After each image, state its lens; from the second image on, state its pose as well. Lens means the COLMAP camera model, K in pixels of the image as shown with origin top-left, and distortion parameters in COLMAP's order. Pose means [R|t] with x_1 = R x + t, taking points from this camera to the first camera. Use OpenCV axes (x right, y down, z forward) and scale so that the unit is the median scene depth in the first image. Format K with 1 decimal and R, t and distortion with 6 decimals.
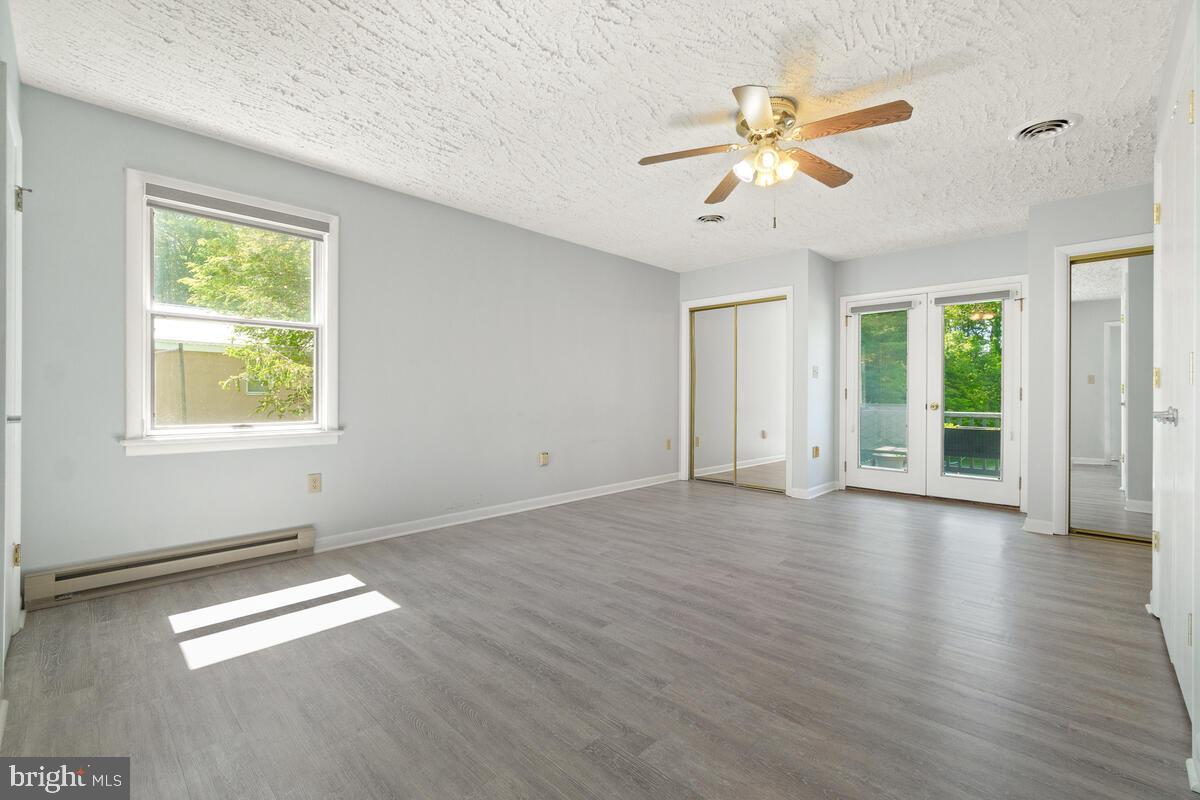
lens RADIAL K [[513.0, 0, 605.7], [0, 513.0, 391.9], [0, 0, 1]] dist [-0.000791, -0.000106]
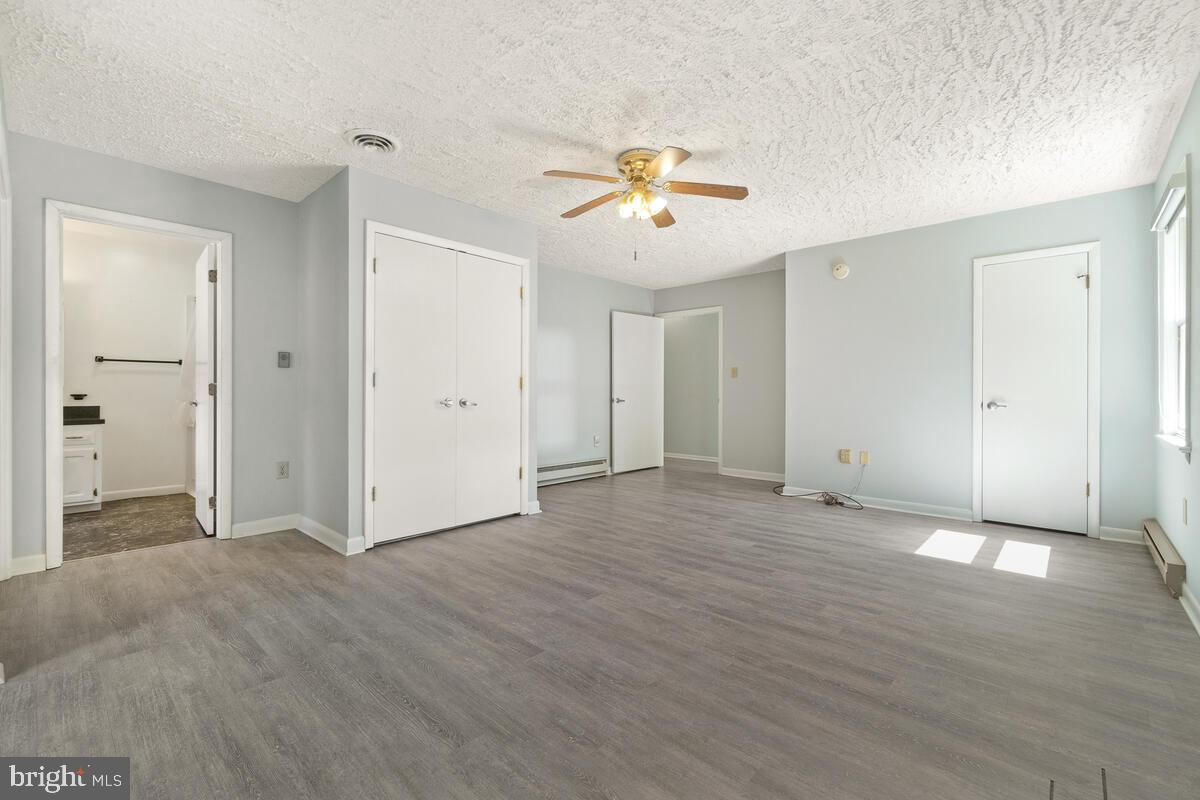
lens RADIAL K [[513.0, 0, 605.7], [0, 513.0, 391.9], [0, 0, 1]] dist [-0.000791, -0.000106]
pose [[-0.999636, -0.009126, -0.025374, 0.393475], [-0.009083, 0.999957, -0.001796, 0.004542], [0.025389, -0.001565, -0.999676, 2.050634]]
